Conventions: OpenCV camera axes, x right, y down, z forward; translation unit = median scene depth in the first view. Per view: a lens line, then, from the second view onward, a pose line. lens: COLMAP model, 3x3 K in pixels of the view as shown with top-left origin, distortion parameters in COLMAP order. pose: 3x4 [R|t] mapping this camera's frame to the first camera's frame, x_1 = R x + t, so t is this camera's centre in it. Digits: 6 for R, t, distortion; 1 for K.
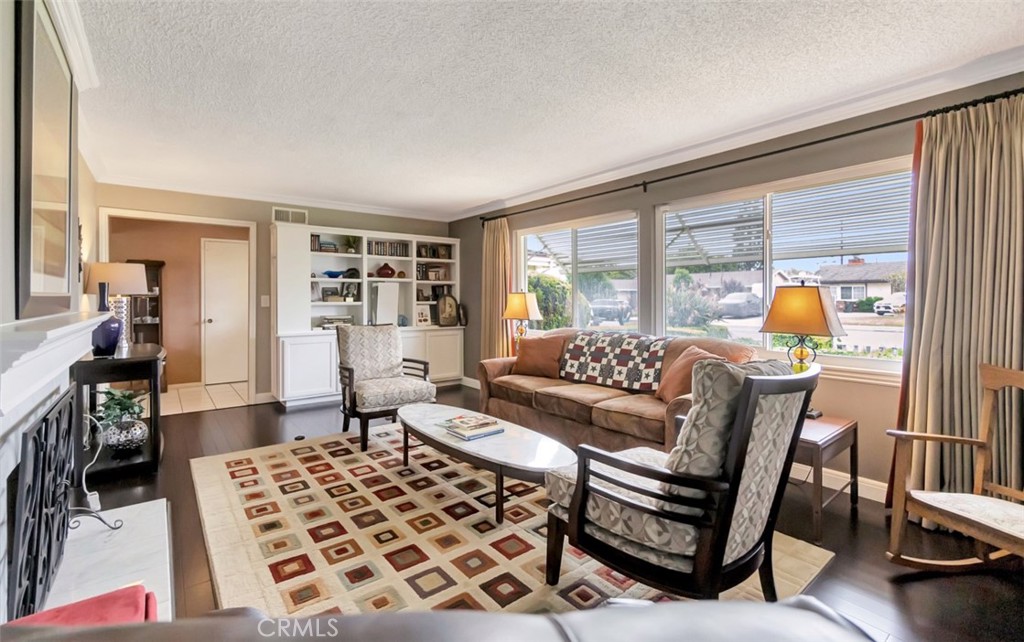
lens RADIAL K [[451.8, 0, 502.3], [0, 451.8, 300.1], [0, 0, 1]] dist [-0.015129, 0.000081]
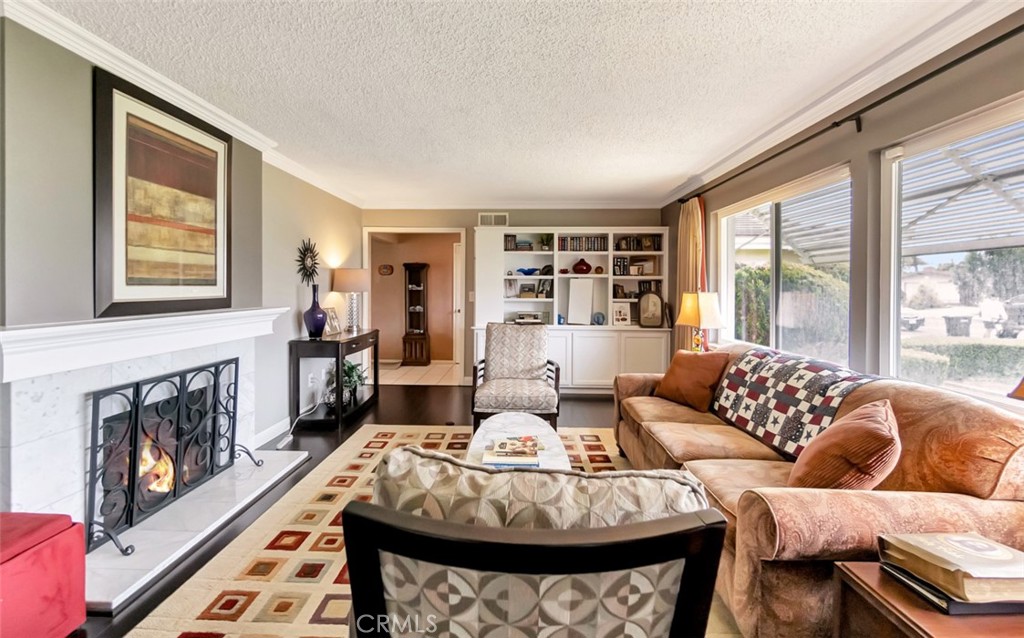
lens RADIAL K [[444.9, 0, 504.3], [0, 444.9, 293.0], [0, 0, 1]] dist [-0.001976, -0.000093]
pose [[0.773659, 0.012702, -0.633475, 0.241191], [-0.008870, 0.999918, 0.009216, -0.017190], [0.633540, -0.001511, 0.773709, 0.172718]]
